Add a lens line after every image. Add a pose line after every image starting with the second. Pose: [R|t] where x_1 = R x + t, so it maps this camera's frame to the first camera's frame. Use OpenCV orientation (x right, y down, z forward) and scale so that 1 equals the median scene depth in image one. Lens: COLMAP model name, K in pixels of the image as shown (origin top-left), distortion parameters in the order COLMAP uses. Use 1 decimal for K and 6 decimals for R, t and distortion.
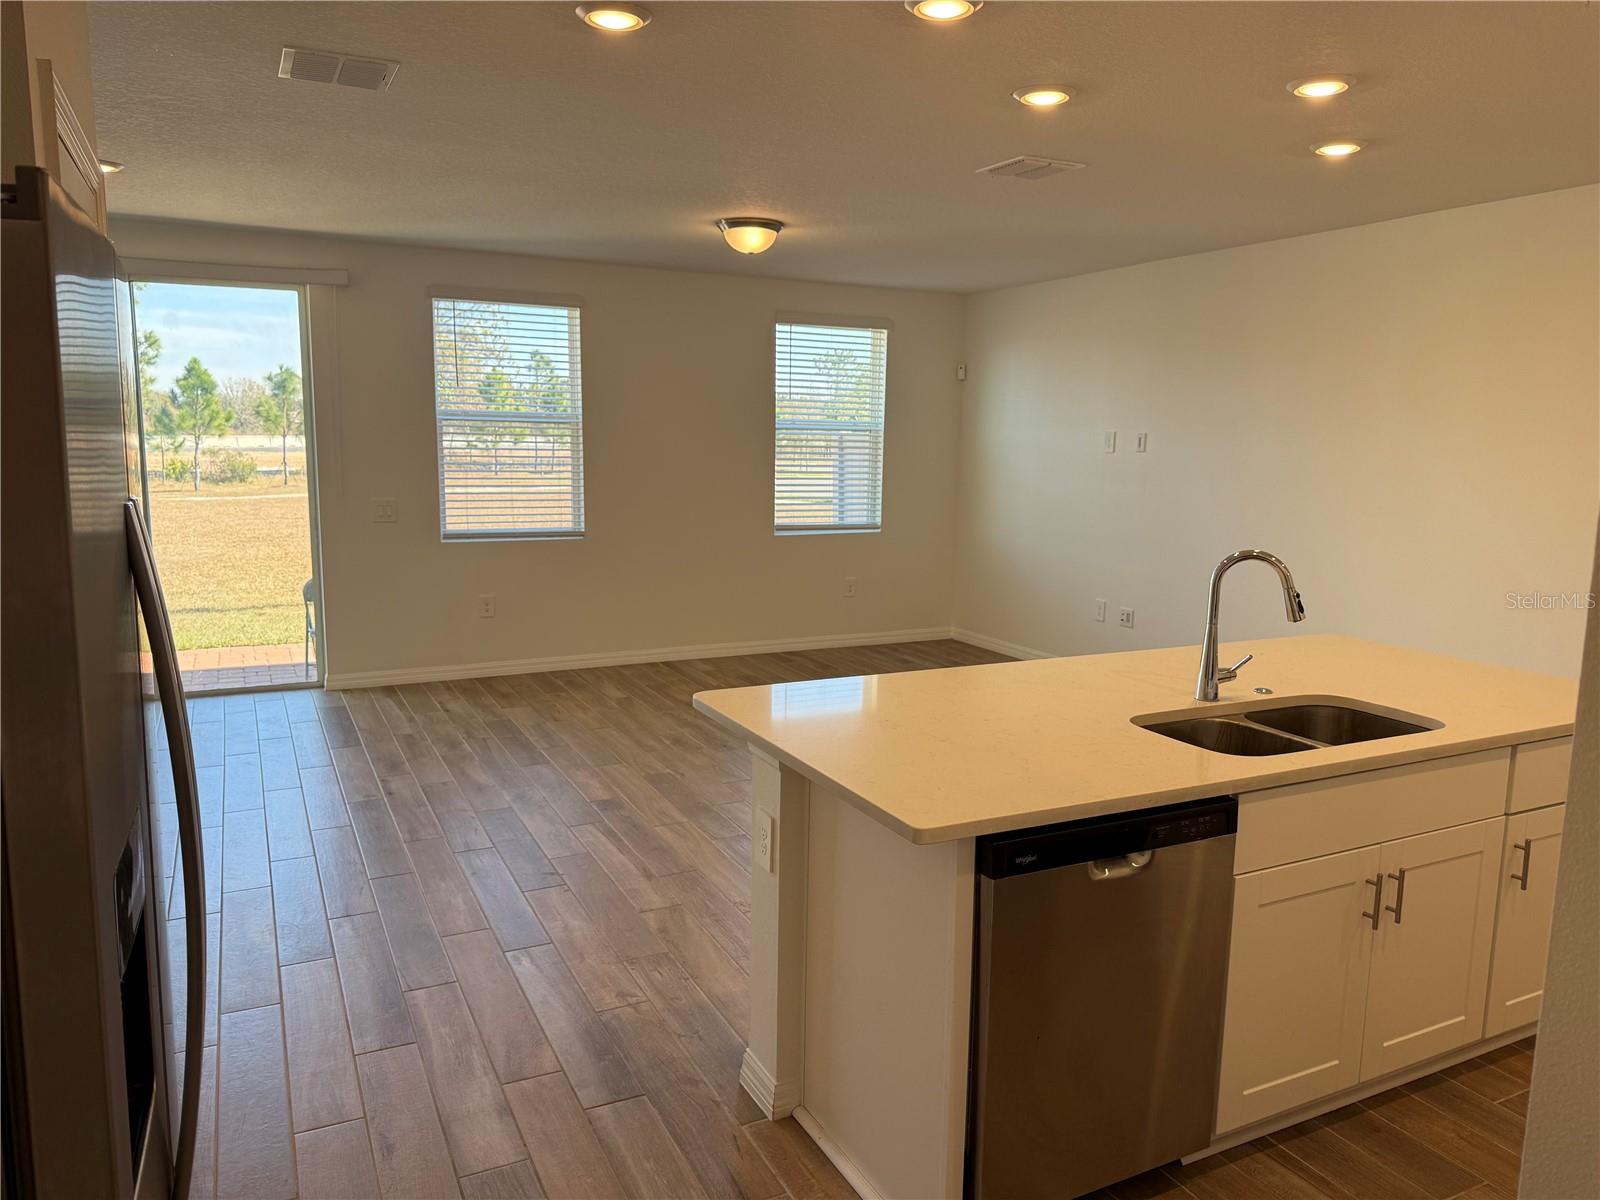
lens RADIAL K [[1125.3, 0, 808.3], [0, 1125.3, 600.3], [0, 0, 1]] dist [0.083660, -0.116739]
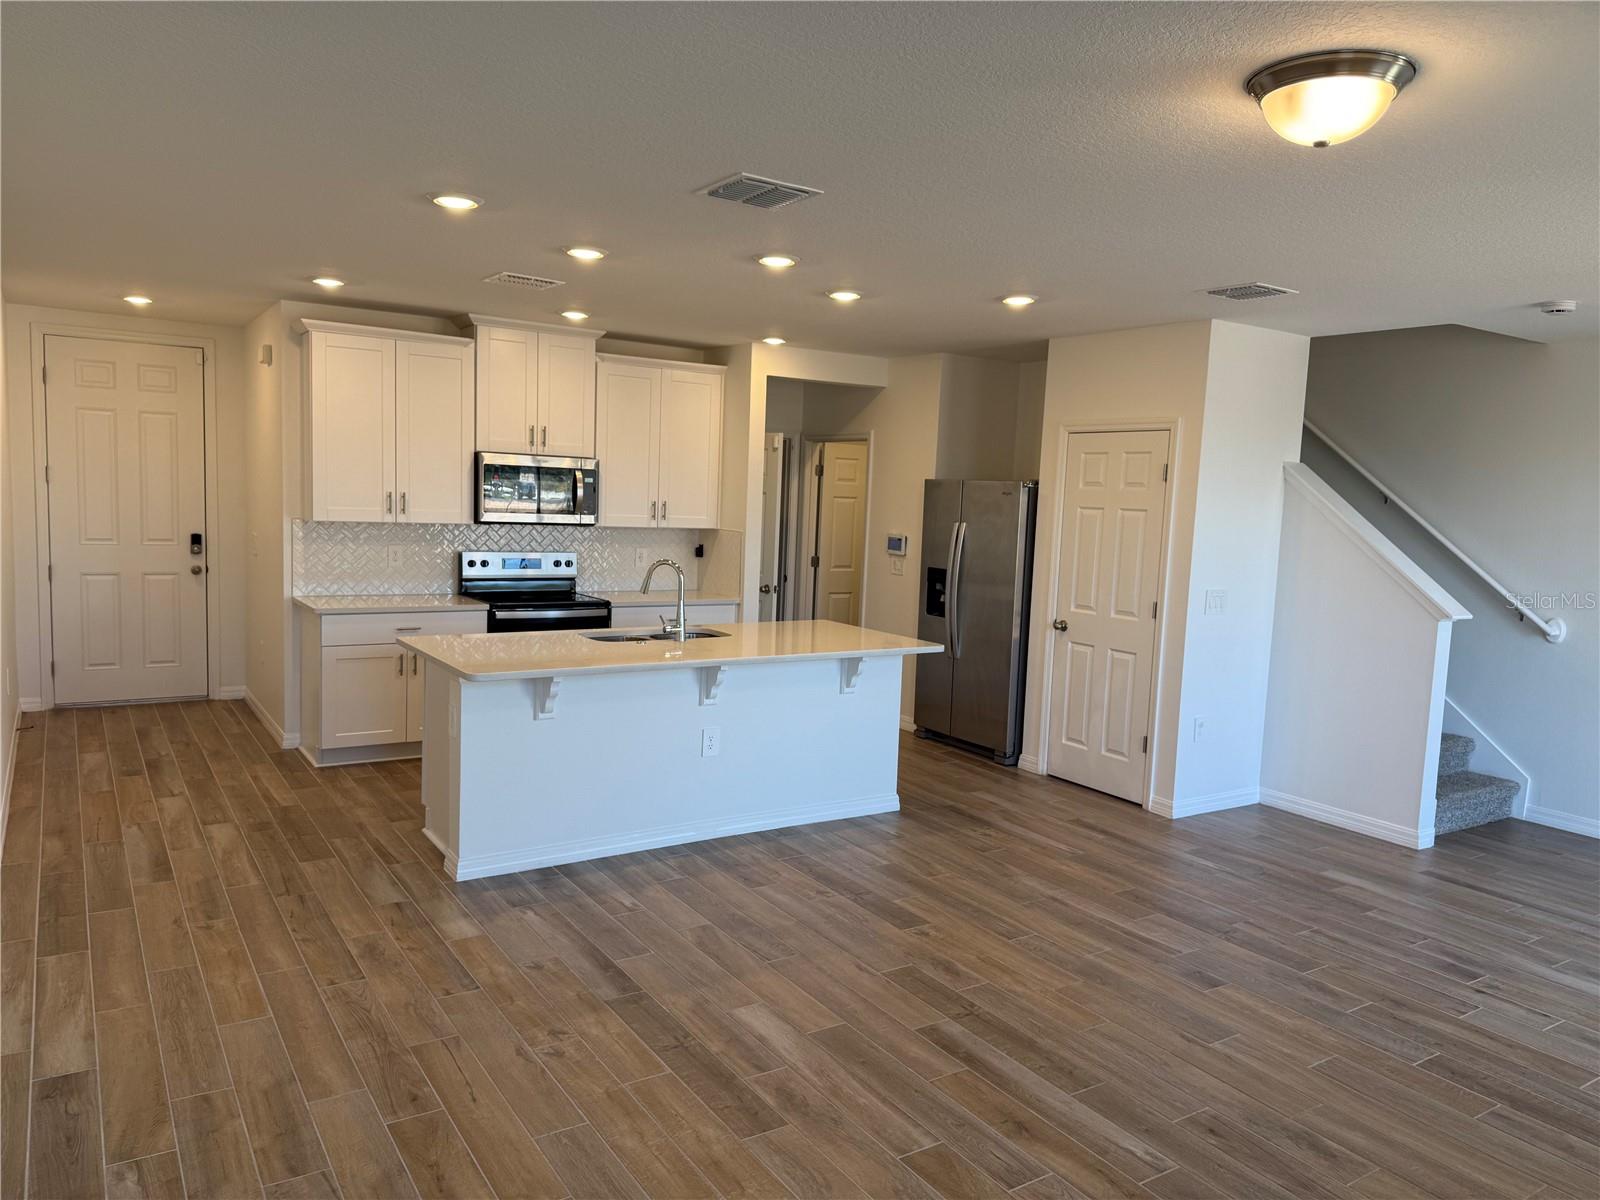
lens RADIAL K [[1125.3, 0, 808.3], [0, 1125.3, 600.3], [0, 0, 1]] dist [0.083660, -0.116739]
pose [[-0.991685, -0.046170, -0.120124, 0.223987], [-0.074267, 0.967629, 0.241202, -0.267587], [0.105099, 0.248117, -0.963012, 1.704489]]
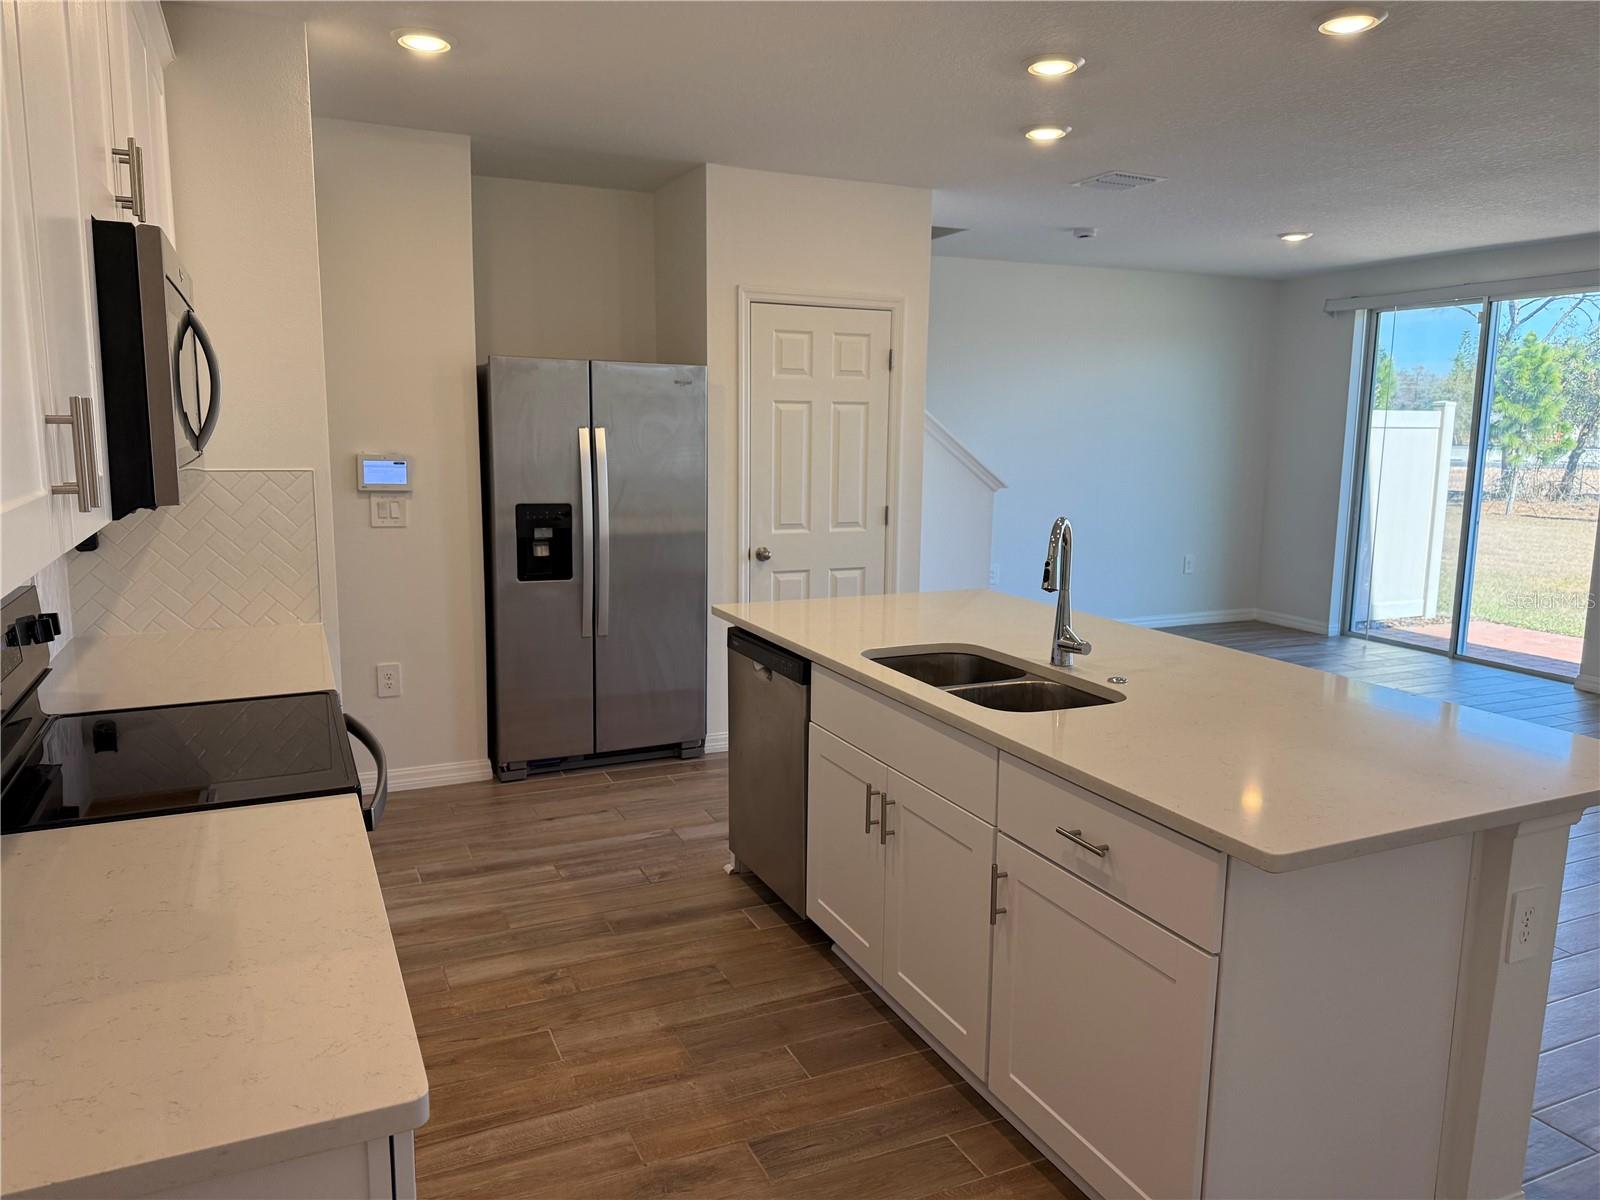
lens RADIAL K [[1121.5, 0, 804.7], [0, 1121.5, 595.6], [0, 0, 1]] dist [0.092178, -0.111066]
pose [[-0.034101, 0.137037, -0.989979, 0.819144], [-0.160239, 0.976991, 0.140758, -0.047061], [0.986489, 0.163433, -0.011358, 0.474324]]
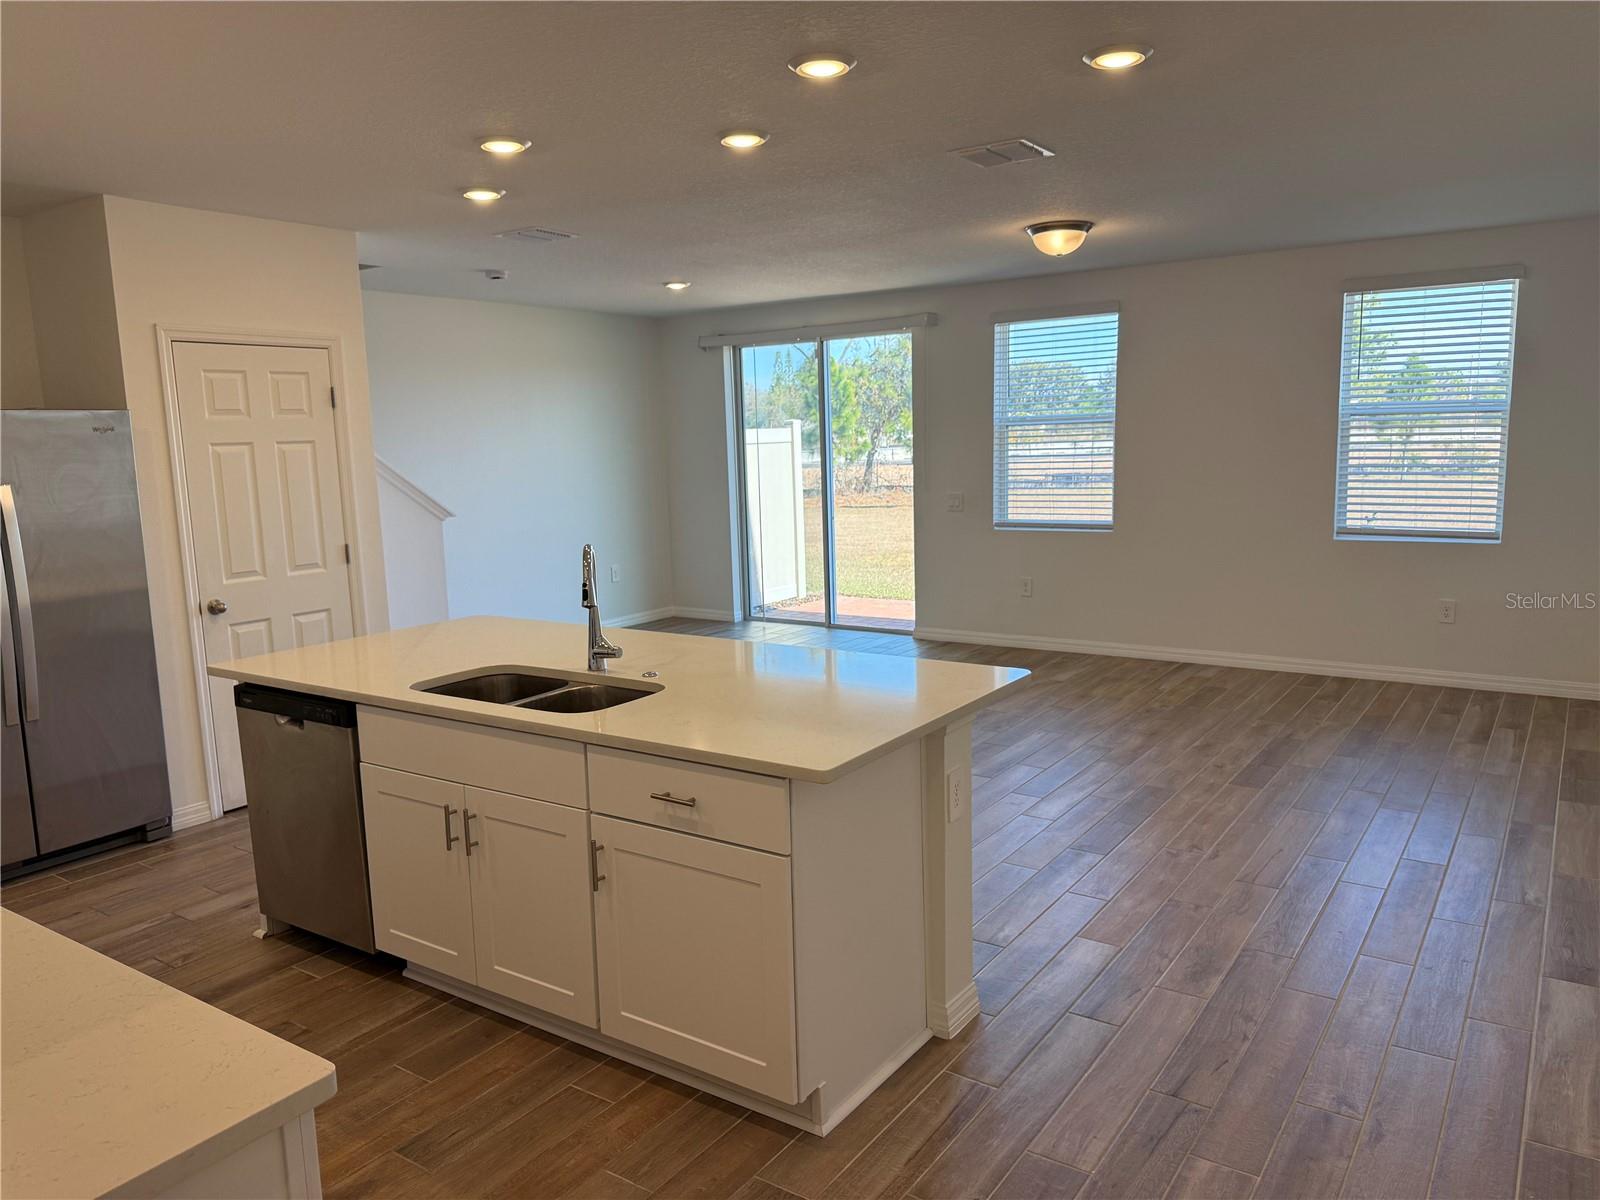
lens RADIAL K [[1125.3, 0, 808.3], [0, 1125.3, 600.3], [0, 0, 1]] dist [0.083660, -0.116739]
pose [[0.484830, 0.099297, -0.868954, 0.894553], [-0.092912, 0.993760, 0.061718, -0.046765], [0.869659, 0.050814, 0.491030, 0.374975]]
